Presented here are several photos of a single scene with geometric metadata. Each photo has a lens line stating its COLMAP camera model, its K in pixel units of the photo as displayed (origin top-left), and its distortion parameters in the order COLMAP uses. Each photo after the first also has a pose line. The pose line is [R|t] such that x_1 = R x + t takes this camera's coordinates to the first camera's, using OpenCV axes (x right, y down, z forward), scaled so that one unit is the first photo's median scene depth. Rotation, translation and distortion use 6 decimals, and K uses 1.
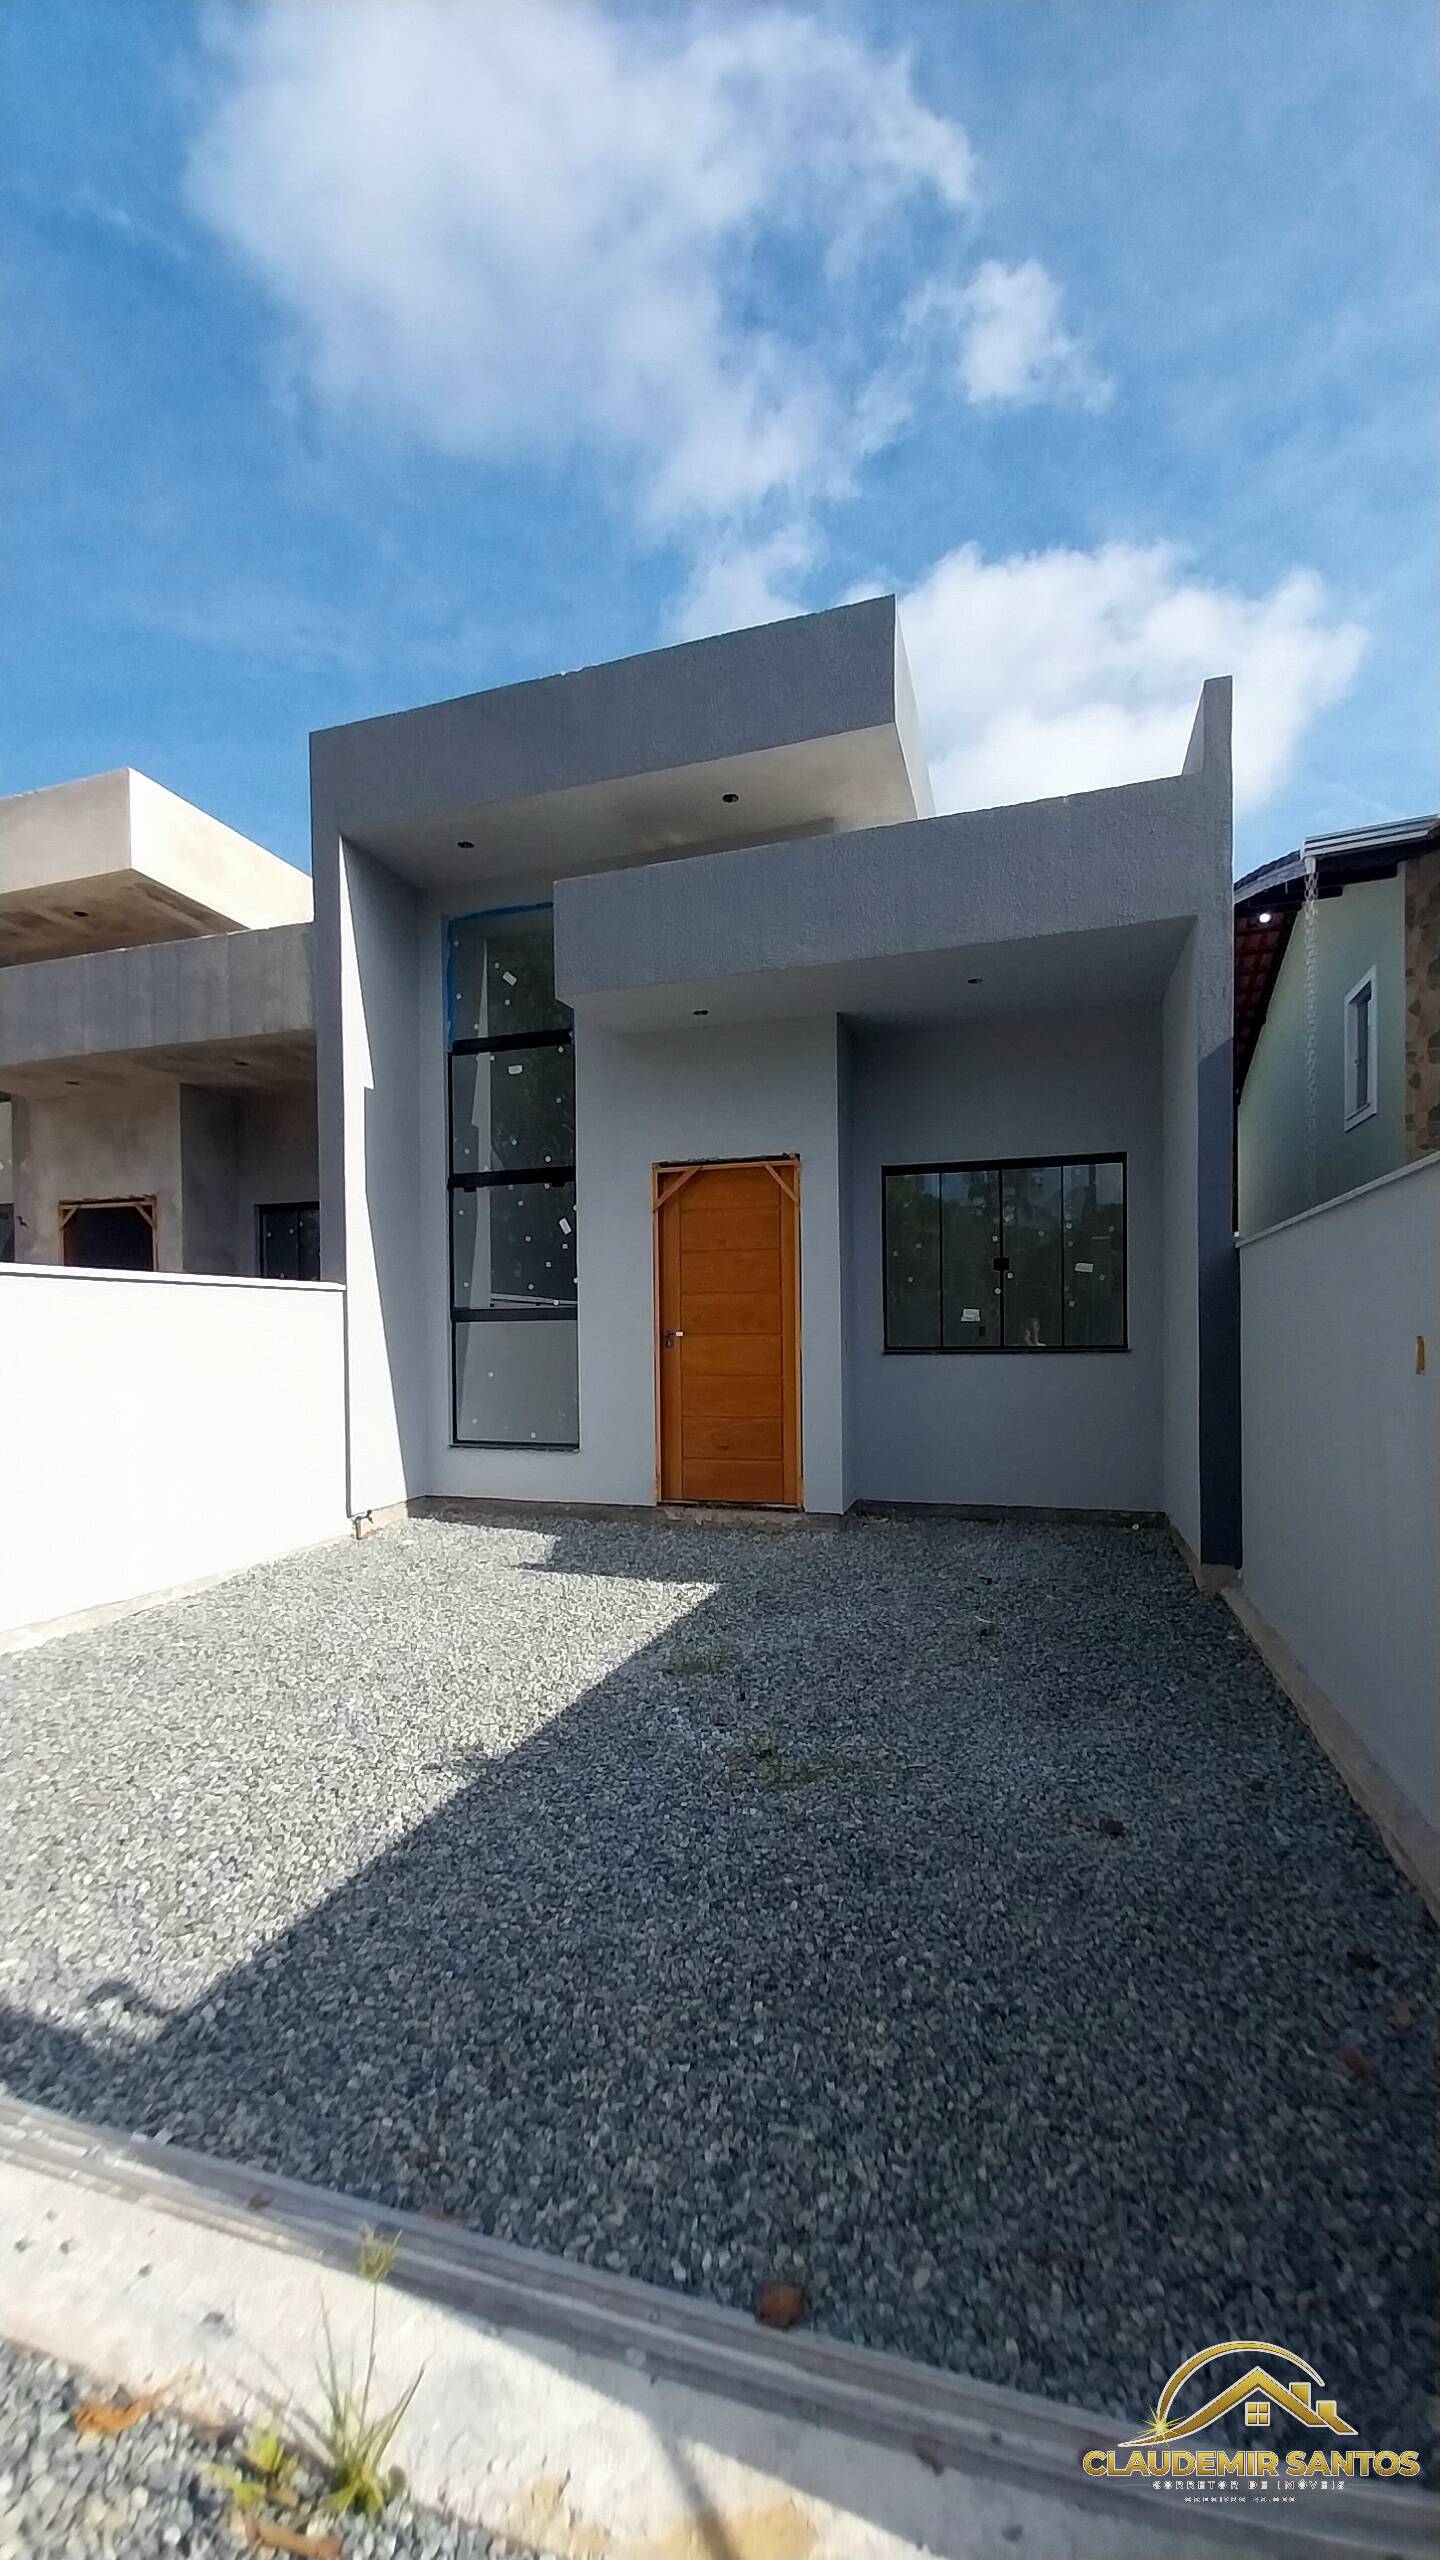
lens RADIAL K [[991.1, 0, 709.9], [0, 991.1, 1344.8], [0, 0, 1]] dist [0.027412, -0.017508]
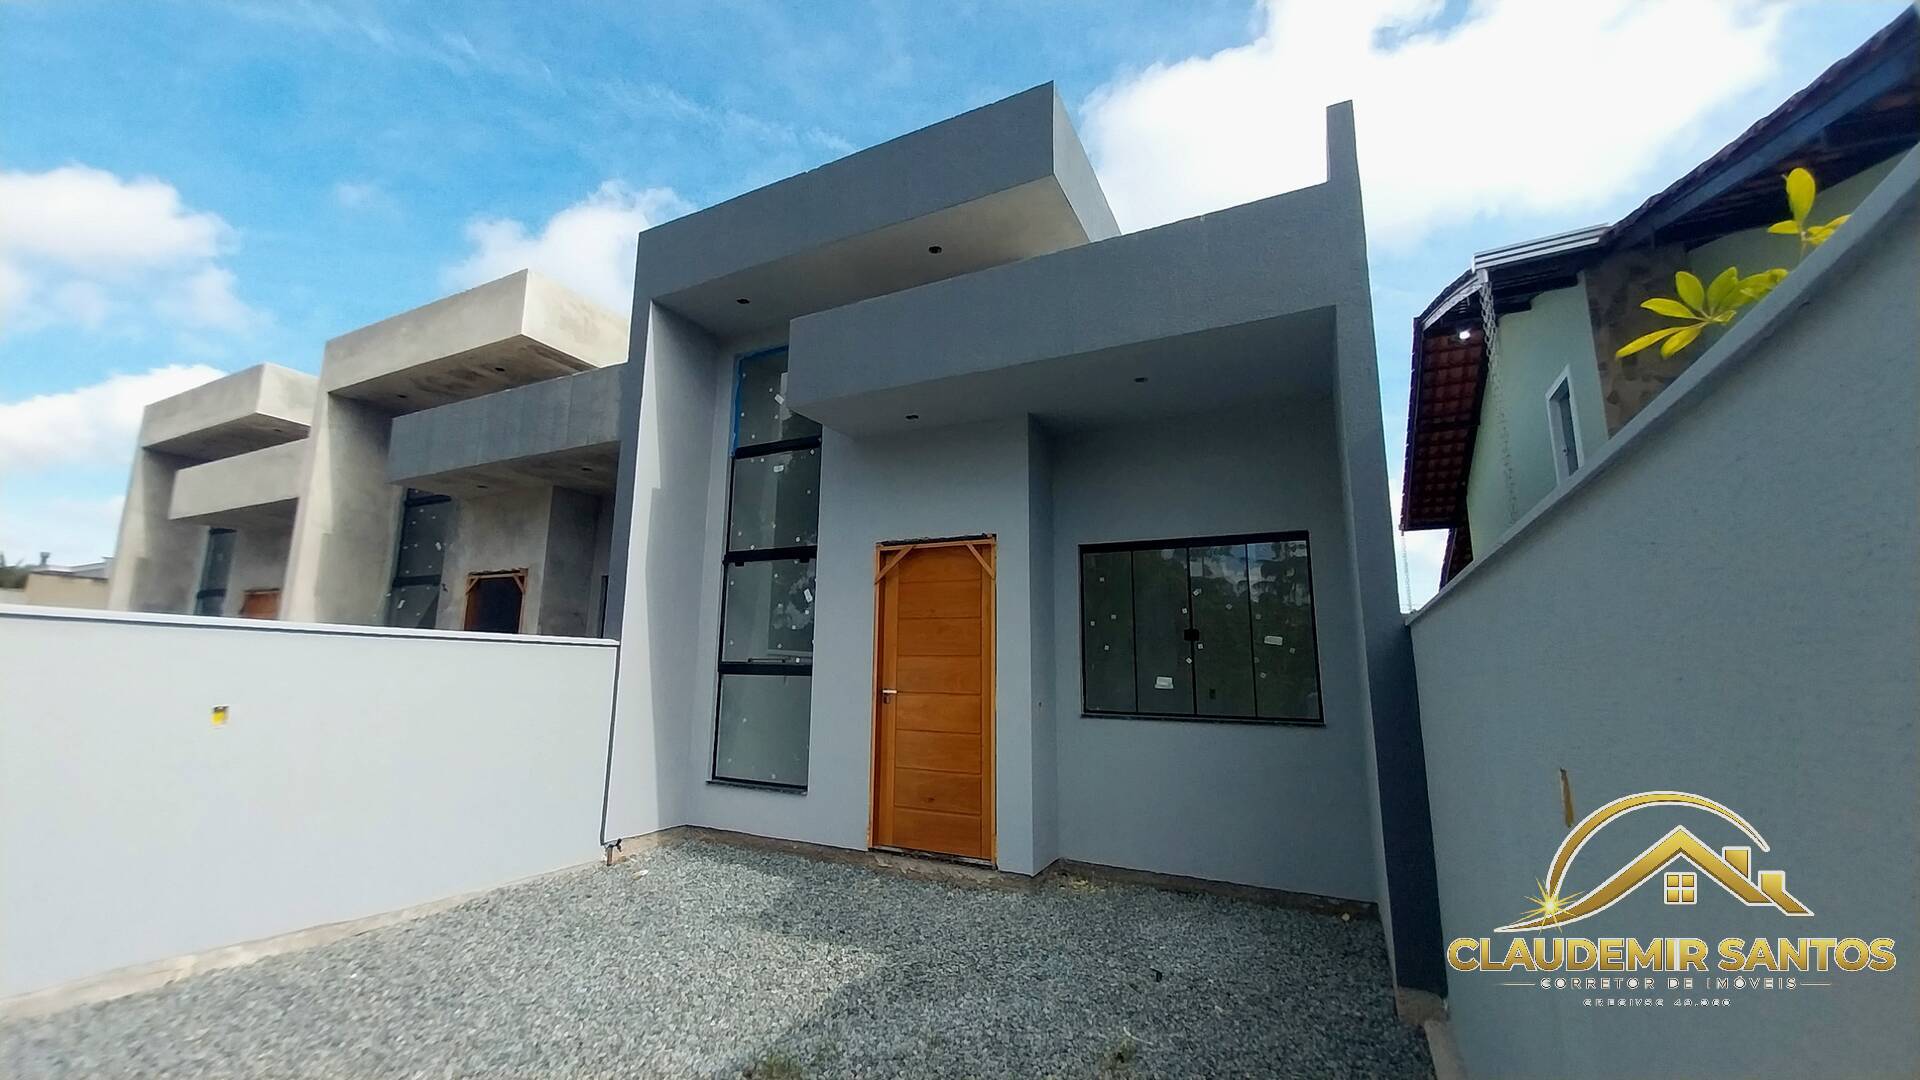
lens RADIAL K [[741.9, 0, 913.4], [0, 741.9, 543.6], [0, 0, 1]] dist [0.028564, -0.018162]
pose [[0.982962, -0.001705, -0.183798, 0.176204], [-0.032450, 0.982640, -0.182662, -0.026418], [0.180919, 0.185514, 0.965843, 0.191015]]
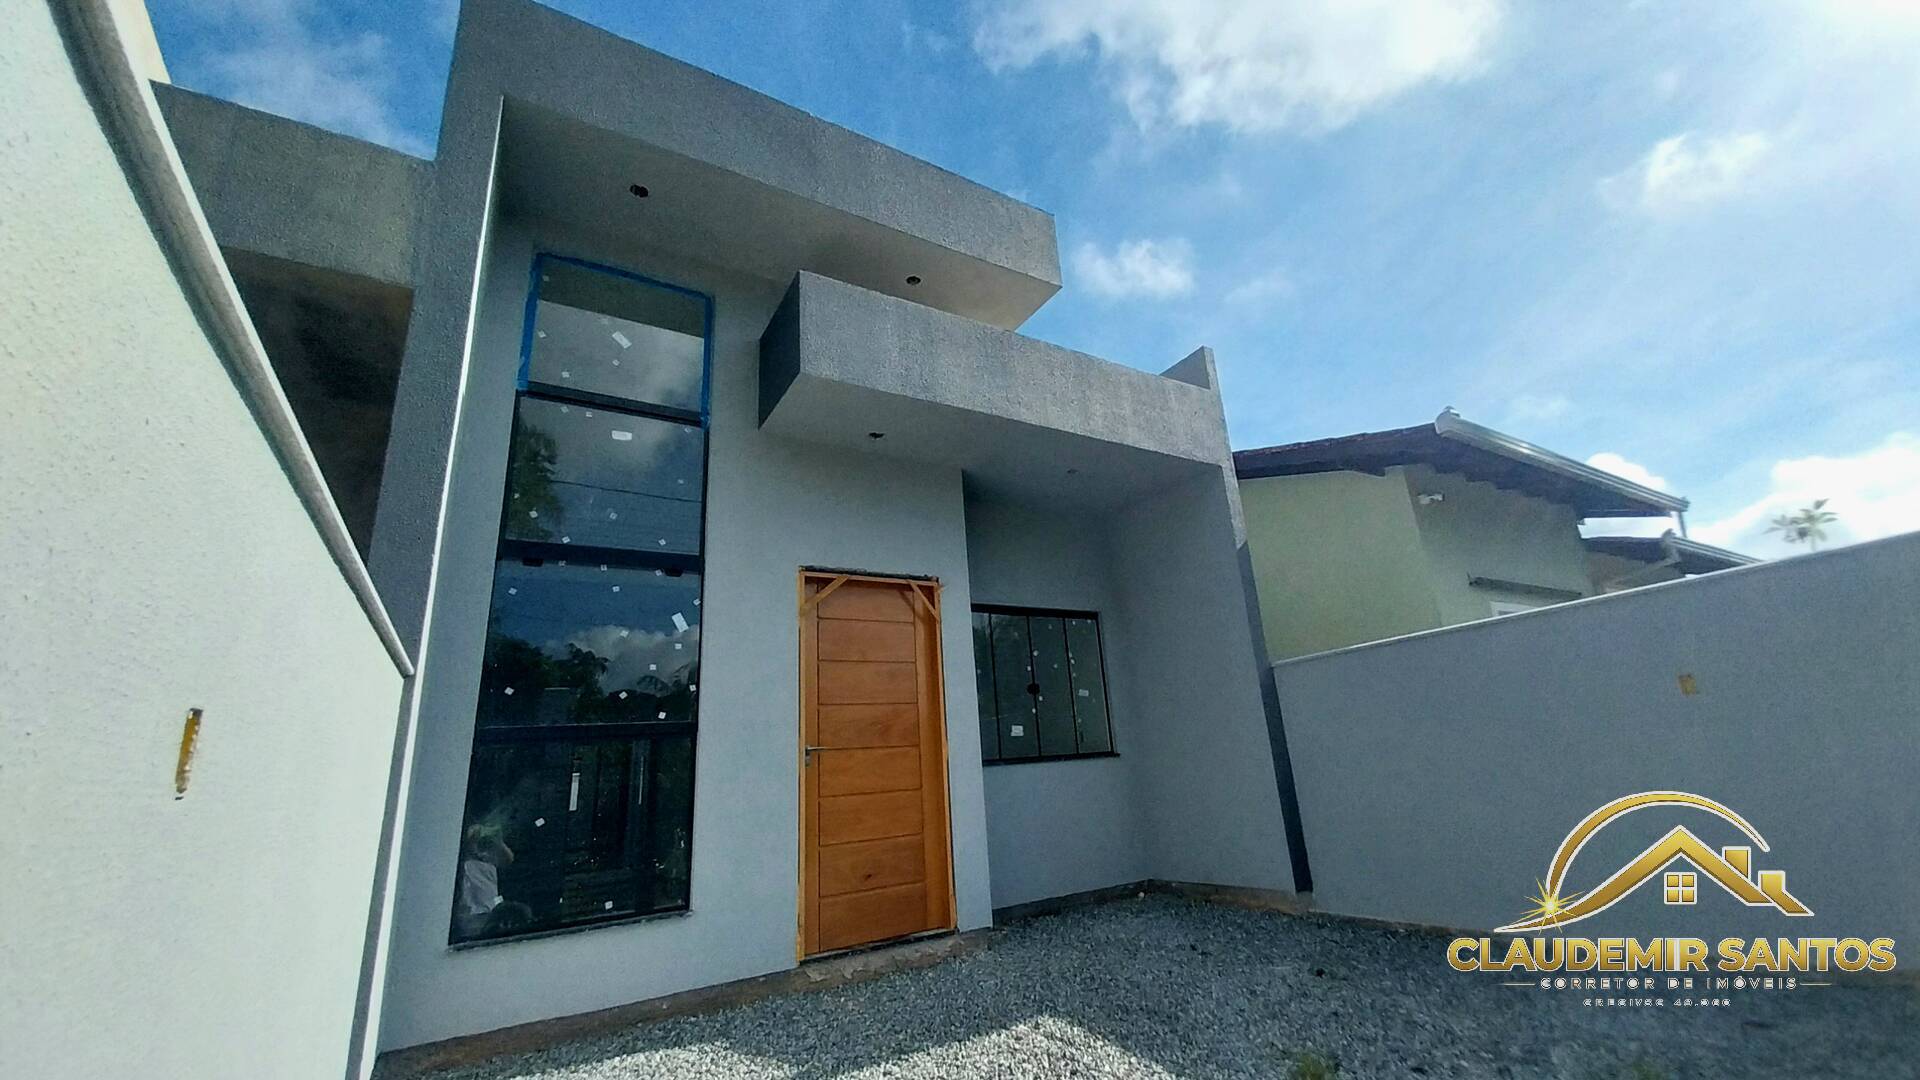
lens RADIAL K [[743.3, 0, 1001.0], [0, 743.3, 555.8], [0, 0, 1]] dist [0.027412, -0.017508]
pose [[0.646706, 0.180637, 0.741041, -0.558570], [0.080032, 0.950119, -0.301445, 0.048123], [-0.758529, 0.254253, 0.599991, 0.505733]]
